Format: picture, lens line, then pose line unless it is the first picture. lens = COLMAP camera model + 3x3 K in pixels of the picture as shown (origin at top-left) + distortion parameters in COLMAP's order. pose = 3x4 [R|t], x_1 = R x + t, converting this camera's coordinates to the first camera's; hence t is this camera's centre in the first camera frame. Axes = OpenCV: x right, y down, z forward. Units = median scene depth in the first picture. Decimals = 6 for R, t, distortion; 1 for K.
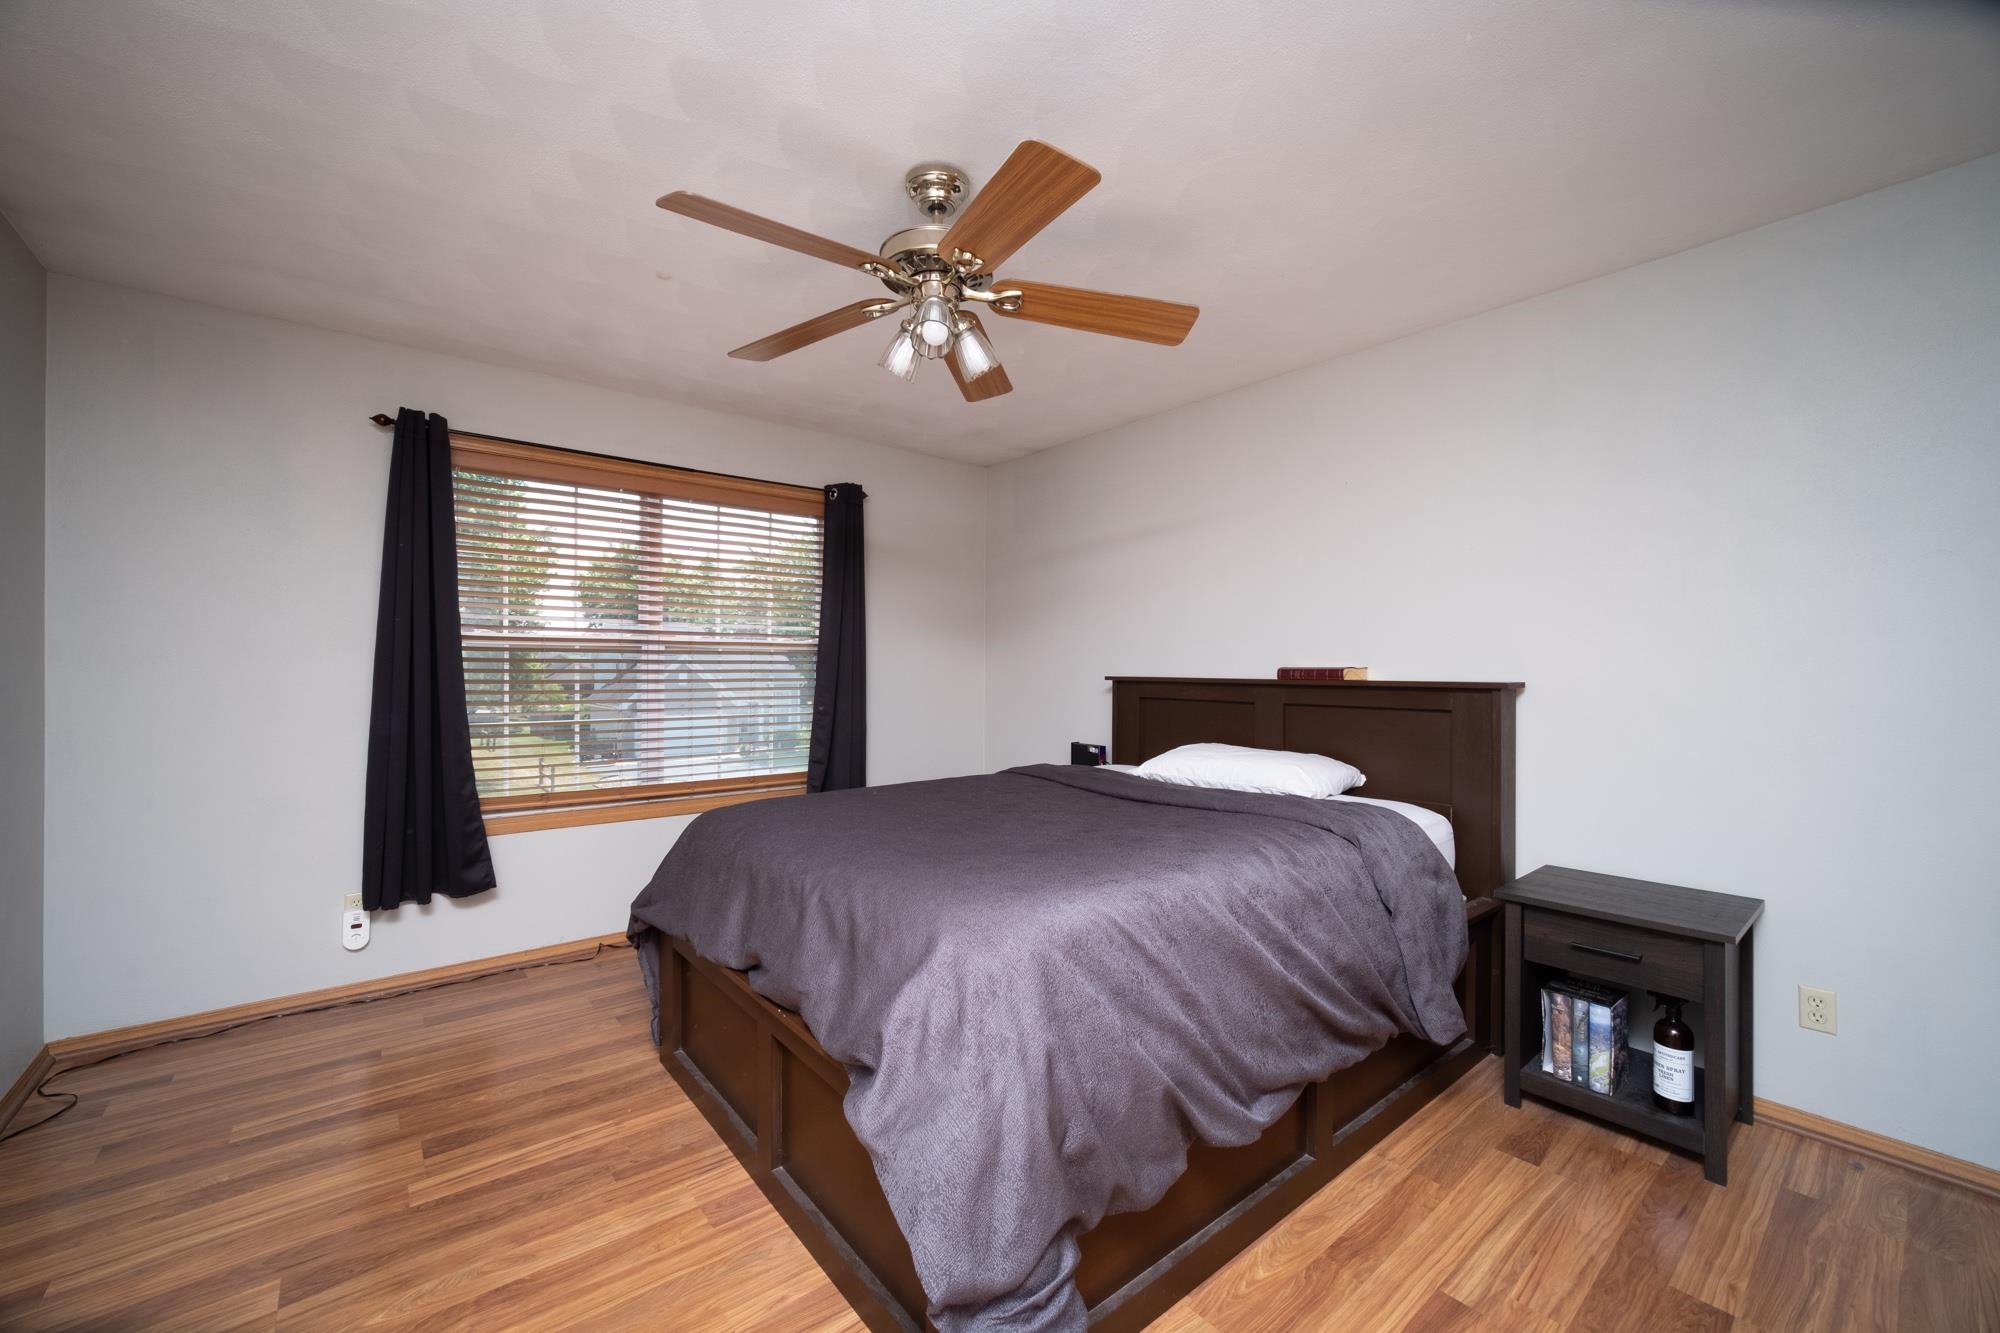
lens RADIAL K [[816.0, 0, 1000.0], [0, 816.0, 666.5], [0, 0, 1]] dist [0.001028, -0.000019]
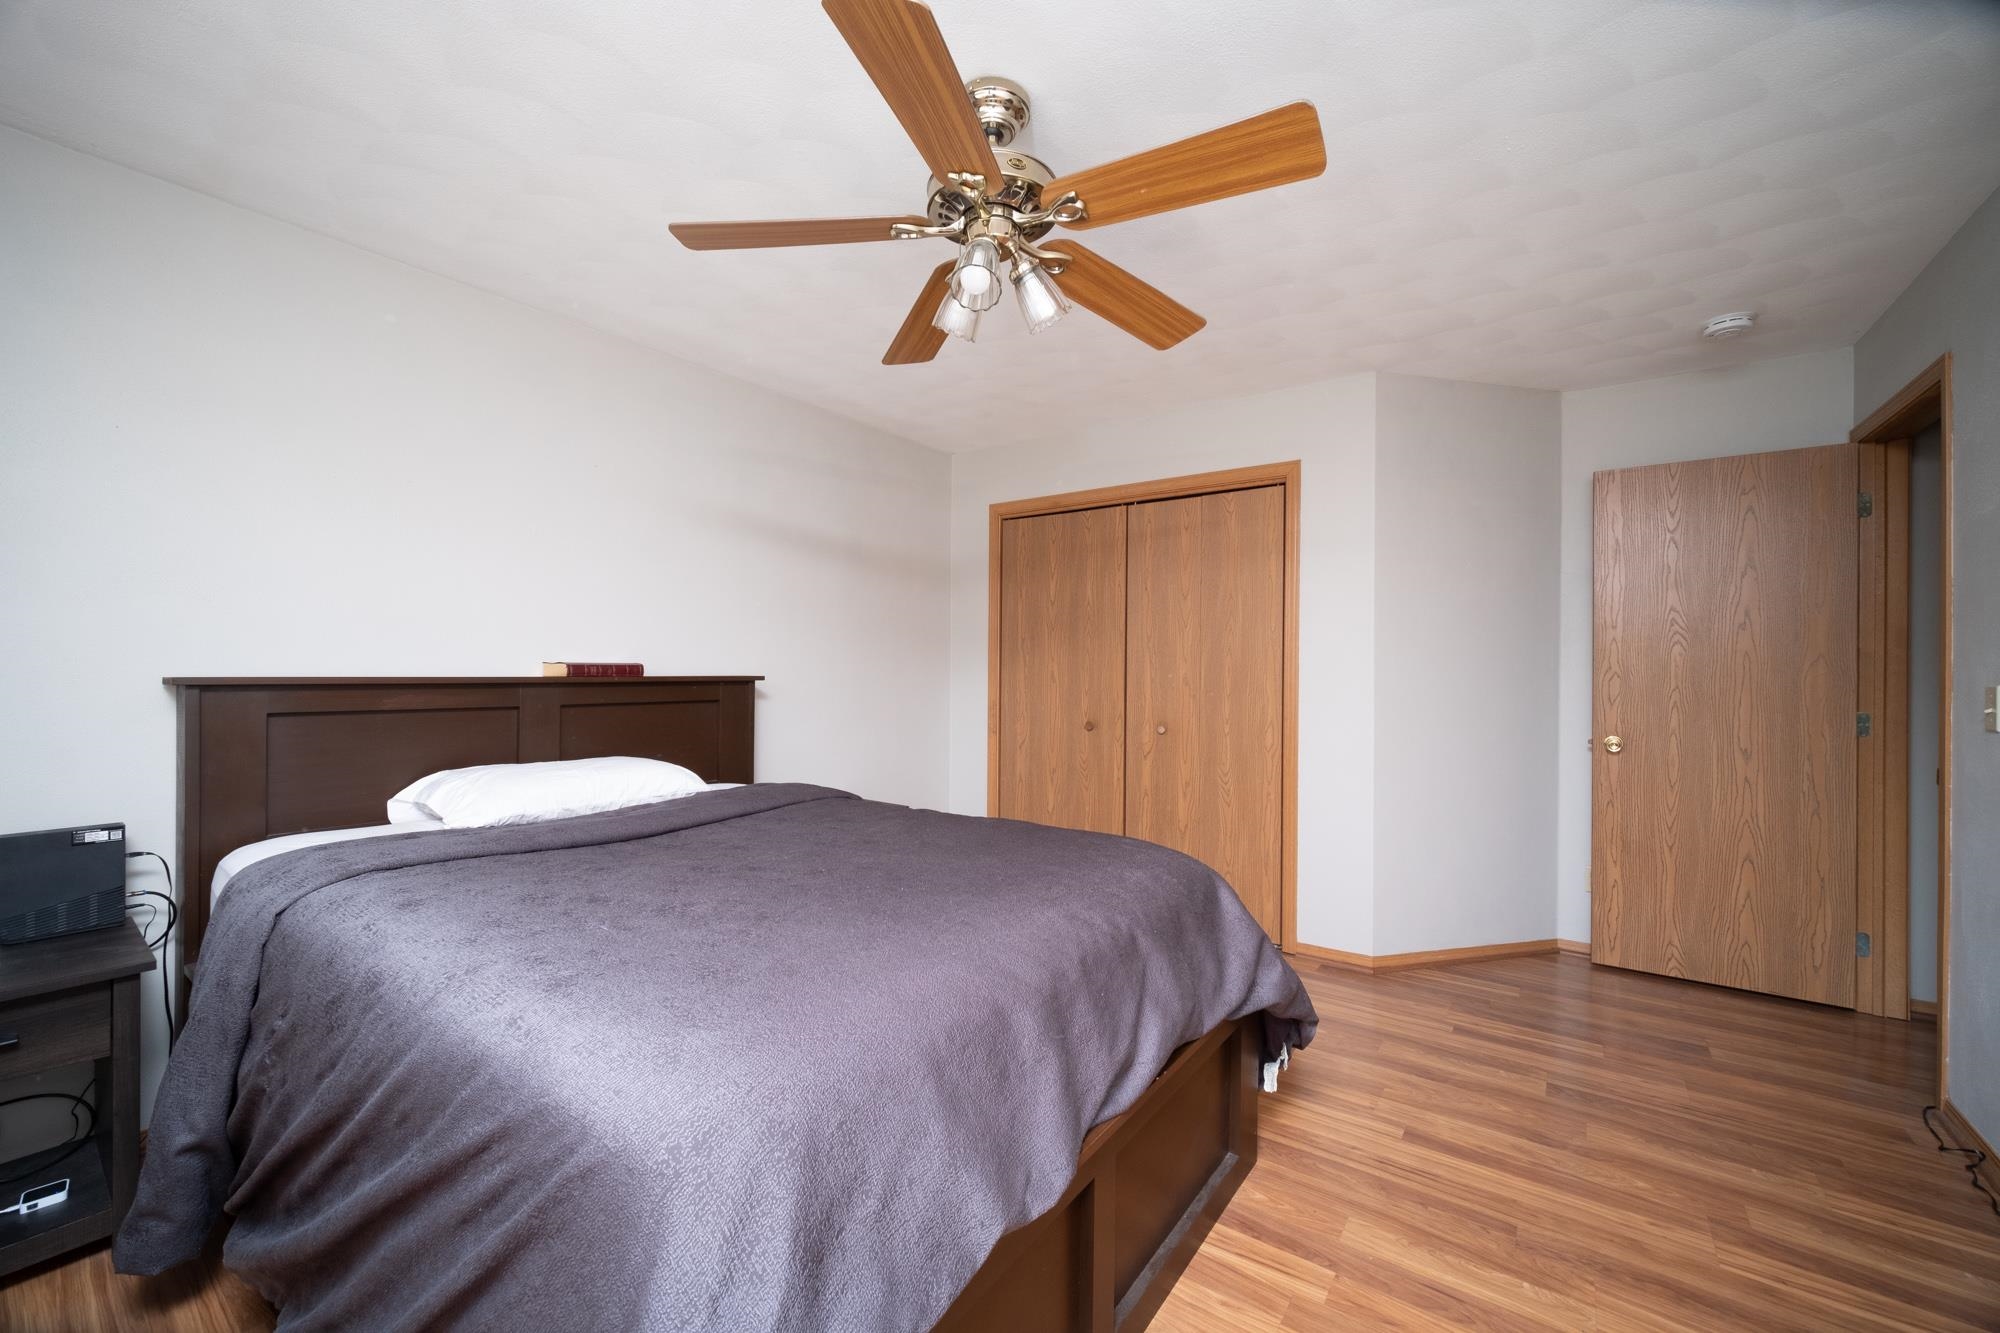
lens RADIAL K [[803.1, 0, 996.5], [0, 803.1, 668.3], [0, 0, 1]] dist [0.000167, -0.000172]
pose [[-0.247611, -0.007106, 0.968834, -0.623854], [-0.008915, 0.999947, 0.005055, -0.001451], [-0.968819, -0.007385, -0.247661, 0.829853]]
